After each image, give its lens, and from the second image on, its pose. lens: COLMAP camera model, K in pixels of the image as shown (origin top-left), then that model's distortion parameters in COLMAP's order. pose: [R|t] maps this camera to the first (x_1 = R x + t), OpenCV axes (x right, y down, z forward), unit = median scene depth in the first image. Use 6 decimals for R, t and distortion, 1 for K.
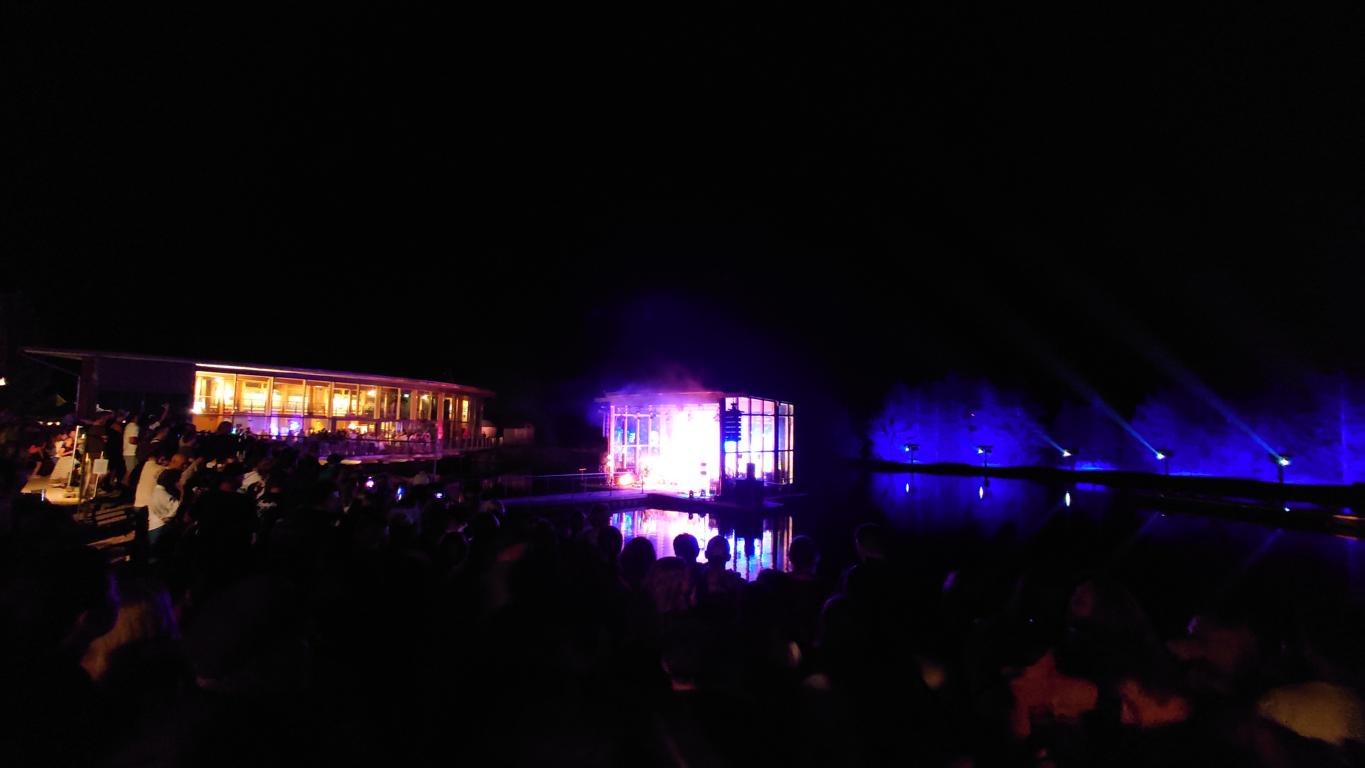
lens RADIAL K [[1041.3, 0, 682.5], [0, 1041.3, 384.0], [0, 0, 1]] dist [-0.001366, -0.002887]
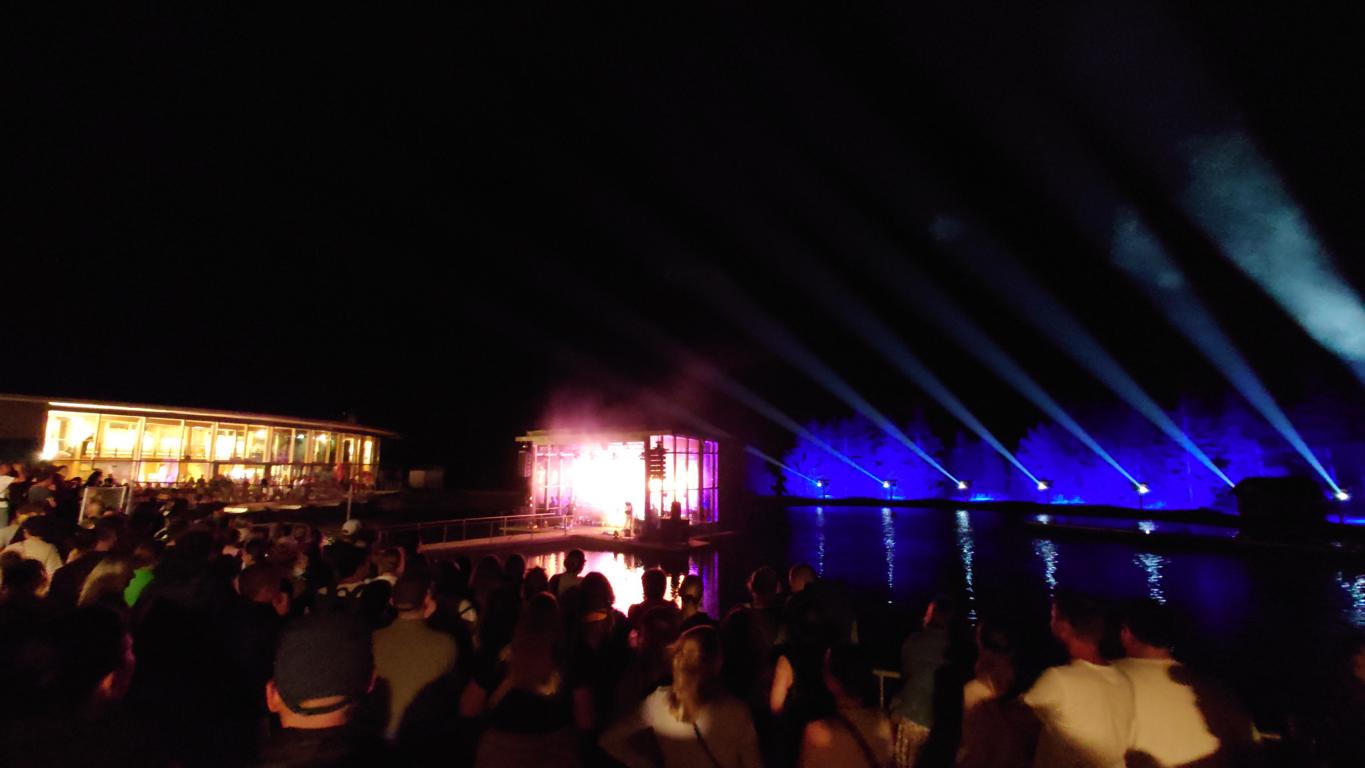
lens RADIAL K [[1041.3, 0, 682.5], [0, 1041.3, 384.0], [0, 0, 1]] dist [-0.001366, -0.002887]
pose [[0.974797, 0.002256, 0.223083, -0.142743], [0.005186, 0.999450, -0.032766, -0.003464], [-0.223034, 0.033097, 0.974249, 0.024668]]
